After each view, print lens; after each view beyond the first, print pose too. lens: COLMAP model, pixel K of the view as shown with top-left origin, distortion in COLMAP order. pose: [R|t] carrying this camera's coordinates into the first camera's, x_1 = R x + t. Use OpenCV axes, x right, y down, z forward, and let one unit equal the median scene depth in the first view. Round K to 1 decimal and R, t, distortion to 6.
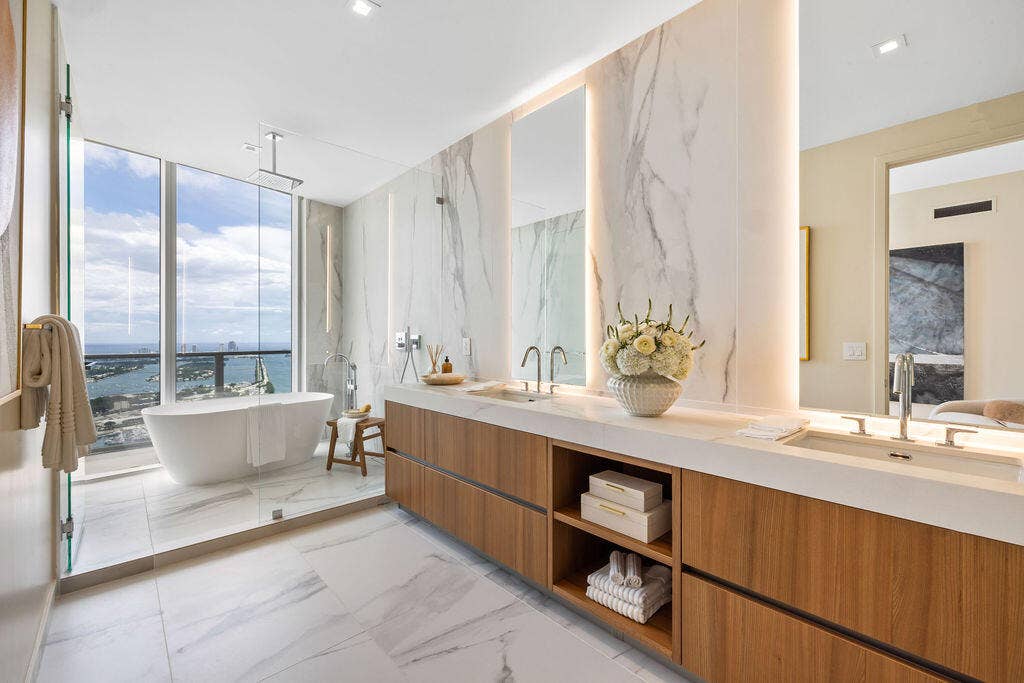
lens RADIAL K [[431.5, 0, 513.9], [0, 431.5, 343.2], [0, 0, 1]] dist [-0.000717, 0.000572]
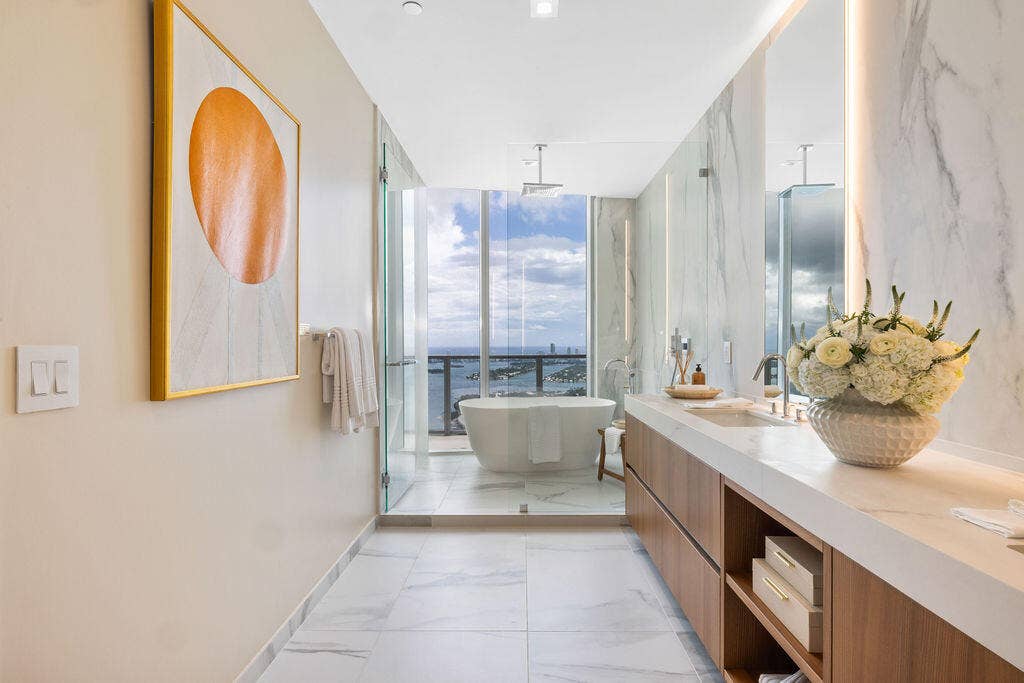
lens RADIAL K [[509.5, 0, 510.5], [0, 509.5, 351.1], [0, 0, 1]] dist [-0.000063, -0.000516]
pose [[0.728983, 0.011008, -0.684444, 0.251820], [-0.006747, 0.999938, 0.008896, -0.000528], [0.684499, -0.001867, 0.729012, 0.058661]]
